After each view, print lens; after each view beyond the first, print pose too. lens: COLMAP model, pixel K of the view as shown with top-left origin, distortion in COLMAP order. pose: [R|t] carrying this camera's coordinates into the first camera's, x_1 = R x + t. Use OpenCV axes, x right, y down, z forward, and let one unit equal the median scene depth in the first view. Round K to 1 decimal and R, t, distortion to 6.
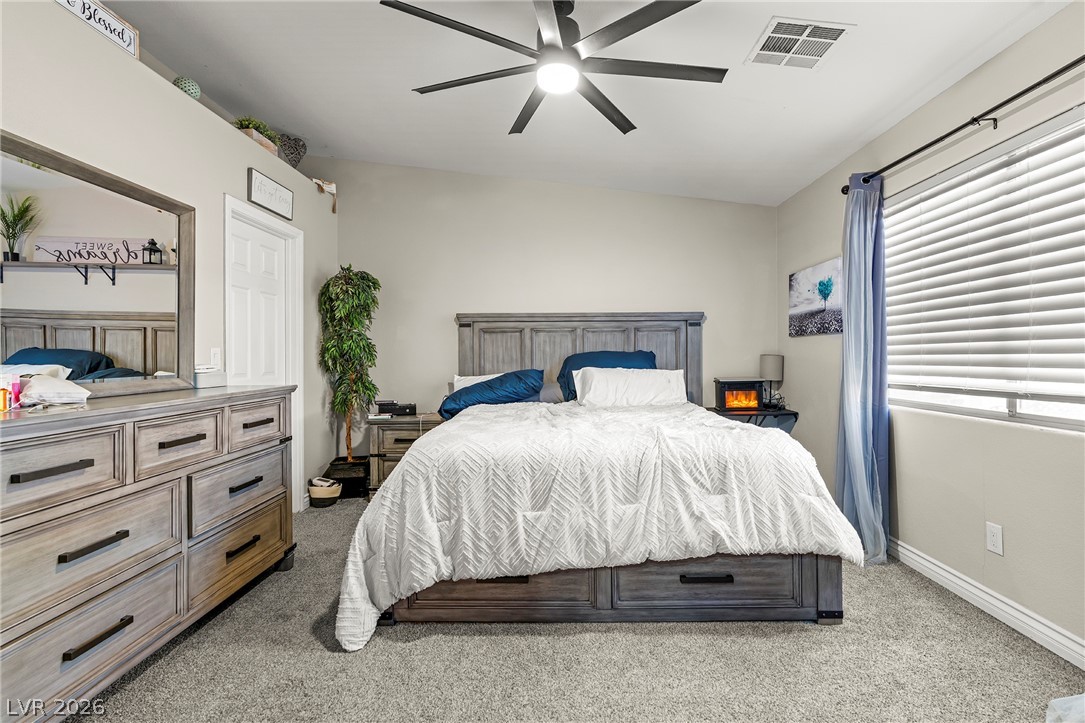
lens RADIAL K [[513.9, 0, 542.5], [0, 513.9, 361.5], [0, 0, 1]] dist [-0.002868, 0.000319]
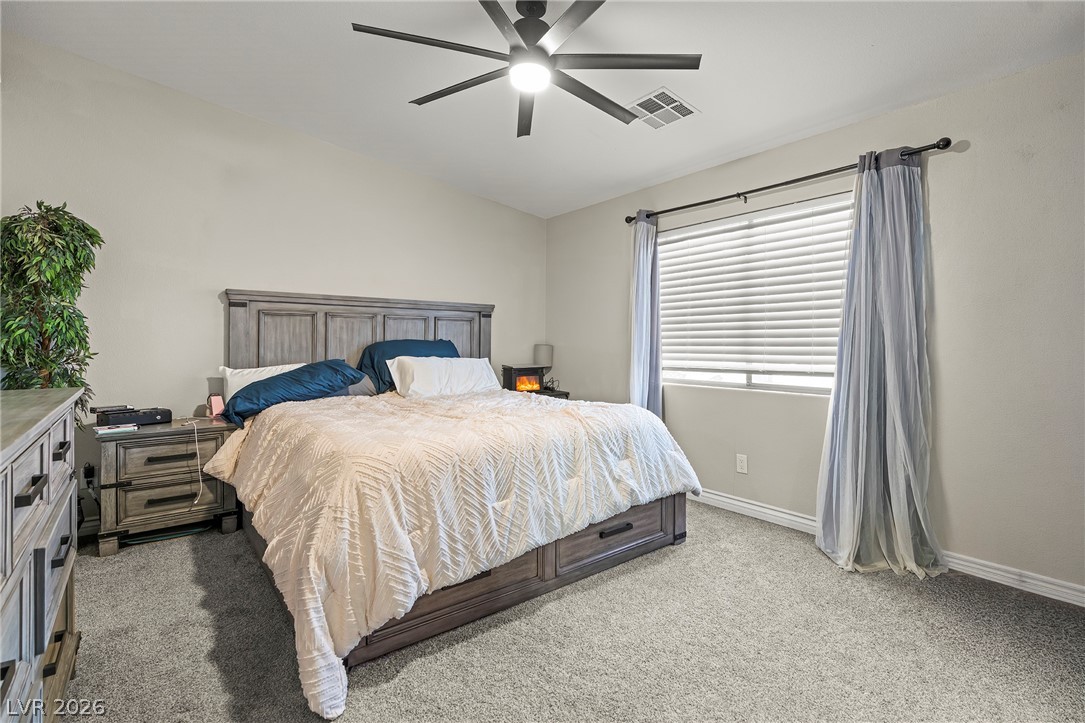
lens RADIAL K [[509.1, 0, 562.8], [0, 509.1, 352.1], [0, 0, 1]] dist [-0.003914, 0.000766]
pose [[0.769209, -0.001785, 0.638994, -0.542687], [-0.001729, 0.999987, 0.004874, -0.003430], [-0.638995, -0.004854, 0.769196, 0.158194]]
